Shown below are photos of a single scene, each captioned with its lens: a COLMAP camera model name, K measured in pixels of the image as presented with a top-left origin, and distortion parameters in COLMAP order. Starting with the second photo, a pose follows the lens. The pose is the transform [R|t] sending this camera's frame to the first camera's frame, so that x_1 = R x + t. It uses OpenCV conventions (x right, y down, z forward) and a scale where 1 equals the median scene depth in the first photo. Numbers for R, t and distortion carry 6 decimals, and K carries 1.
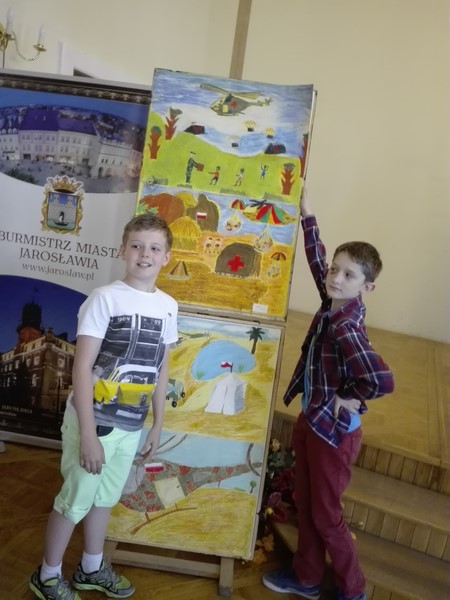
lens RADIAL K [[531.8, 0, 233.3], [0, 531.8, 303.7], [0, 0, 1]] dist [0.136942, -0.262596]
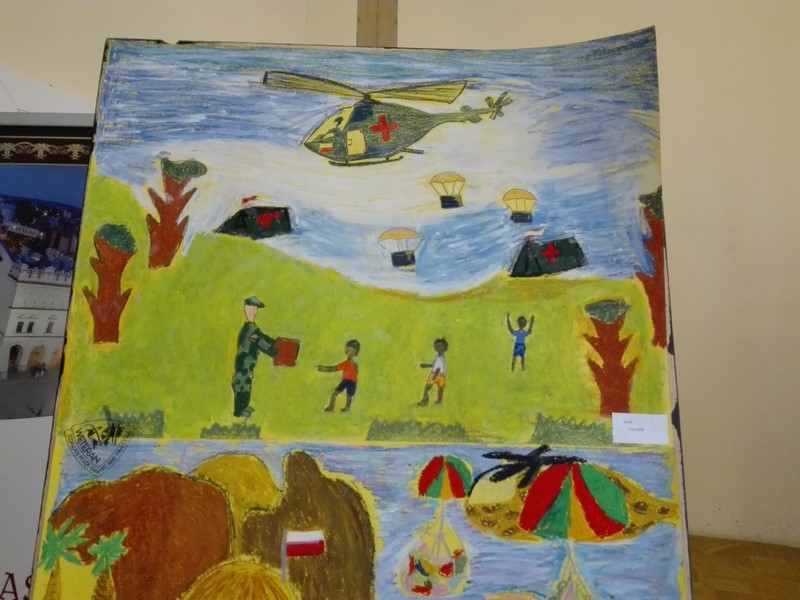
lens RADIAL K [[709.1, 0, 400.5], [0, 709.1, 281.3], [0, 0, 1]] dist [0.136942, -0.262596]
pose [[0.992924, -0.109964, 0.044825, -0.016406], [0.116556, 0.974698, -0.190731, -0.213745], [-0.022717, 0.194606, 0.980618, 0.641022]]
